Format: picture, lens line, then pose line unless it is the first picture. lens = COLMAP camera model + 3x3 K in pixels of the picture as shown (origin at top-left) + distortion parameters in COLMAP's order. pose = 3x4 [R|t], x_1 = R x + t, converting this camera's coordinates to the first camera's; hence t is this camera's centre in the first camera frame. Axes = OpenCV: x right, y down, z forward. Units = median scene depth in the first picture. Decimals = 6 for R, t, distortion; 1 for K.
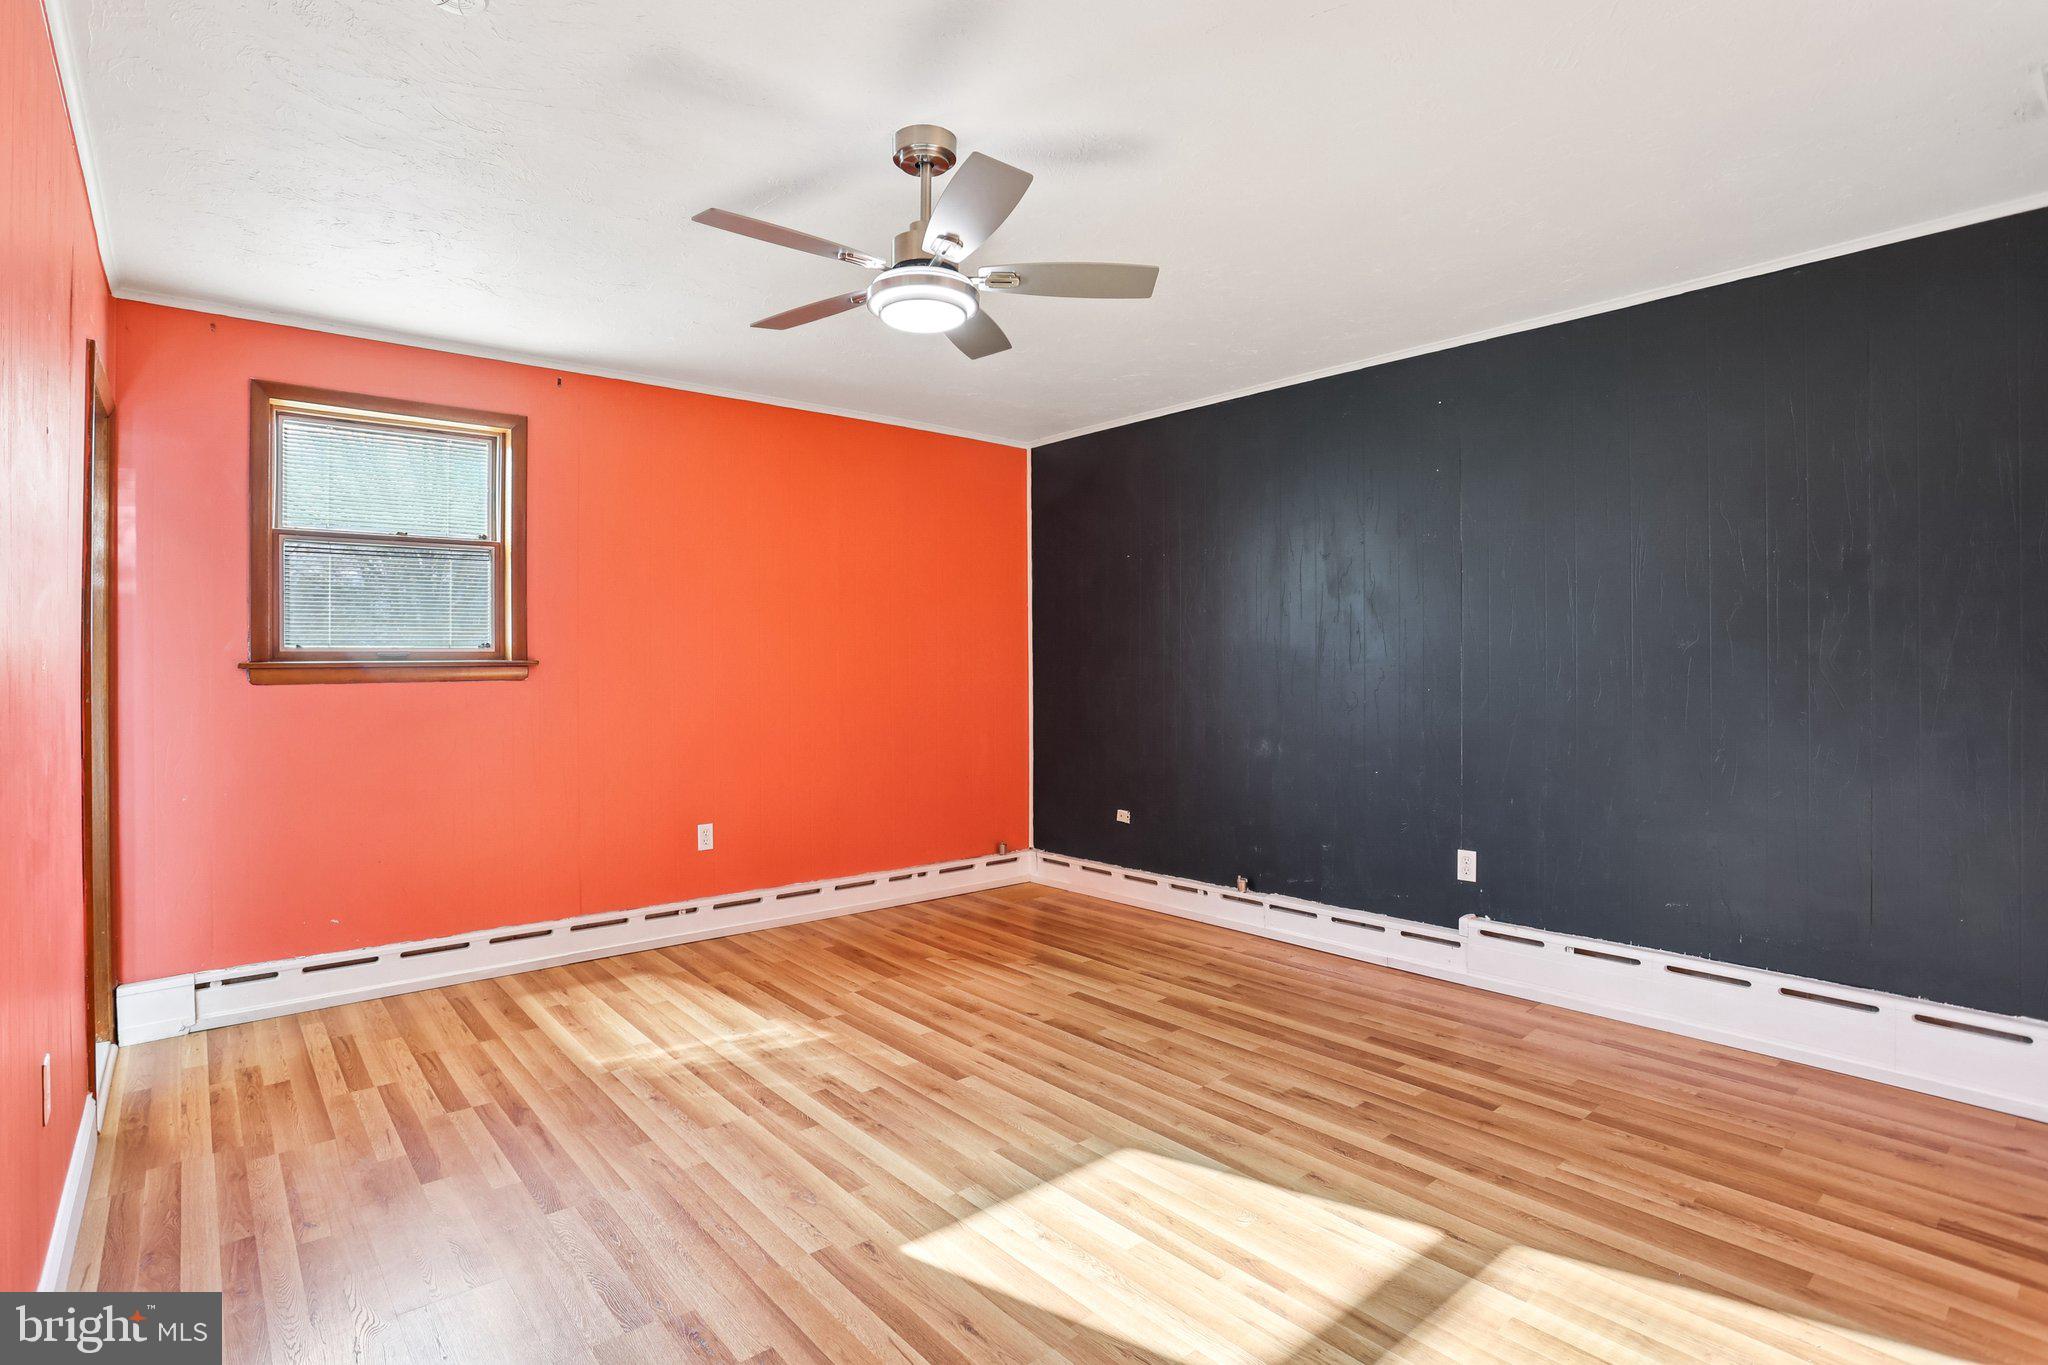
lens RADIAL K [[1026.4, 0, 1002.7], [0, 1026.4, 656.8], [0, 0, 1]] dist [-0.024726, 0.019700]
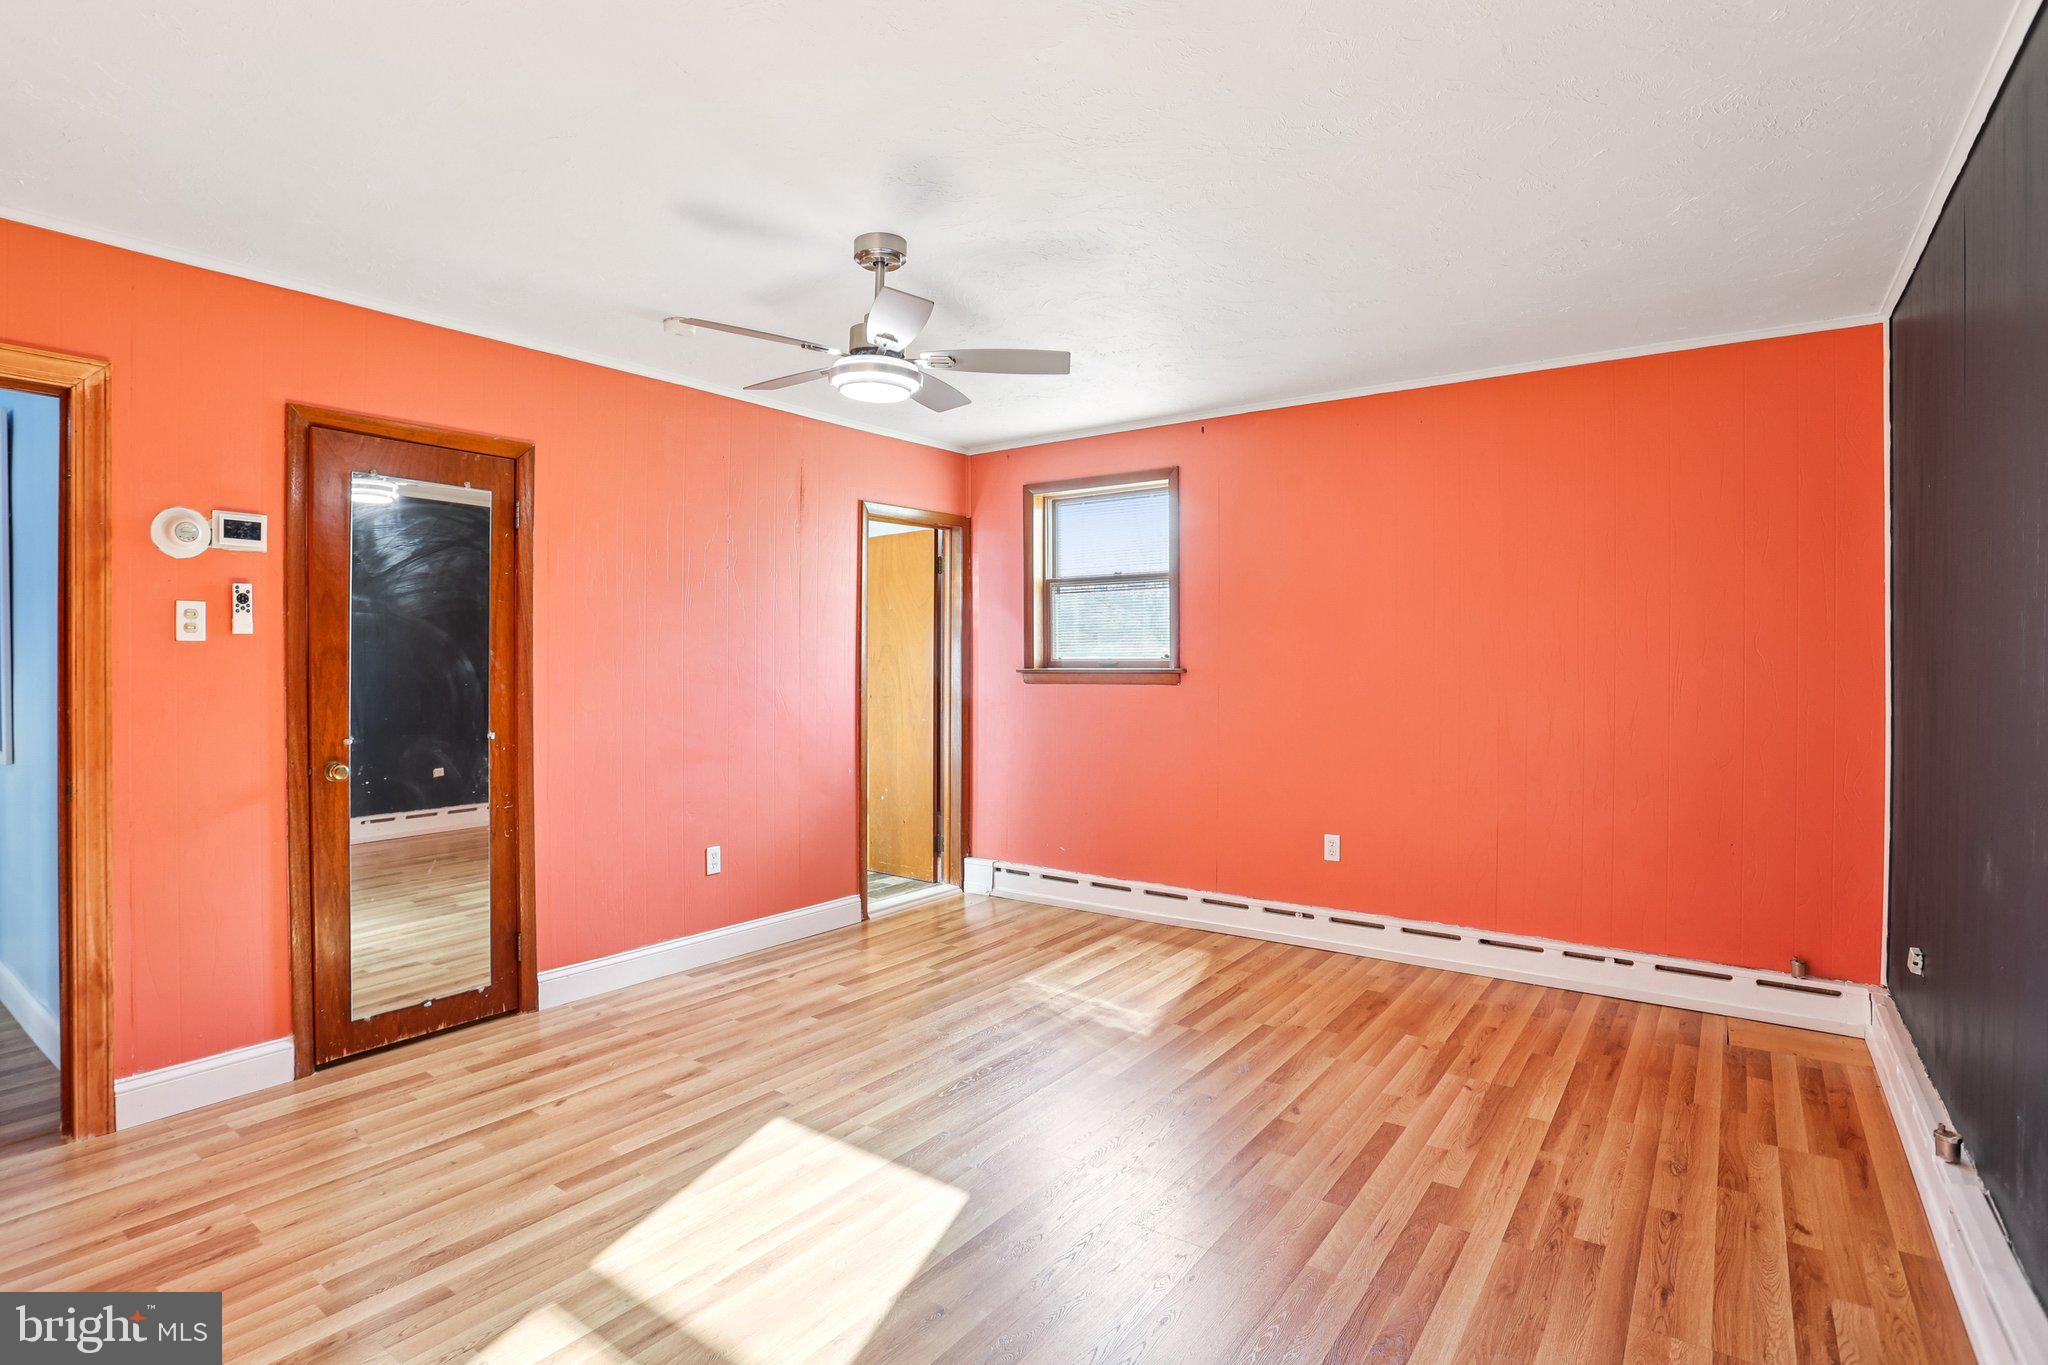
lens RADIAL K [[1053.7, 0, 1024.0], [0, 1053.7, 682.5], [0, 0, 1]] dist [-0.004234, -0.000641]
pose [[0.215661, 0.012141, -0.976393, 0.784146], [0.011324, 0.999824, 0.014934, 0.000494], [0.976403, -0.014278, 0.215486, 0.623040]]
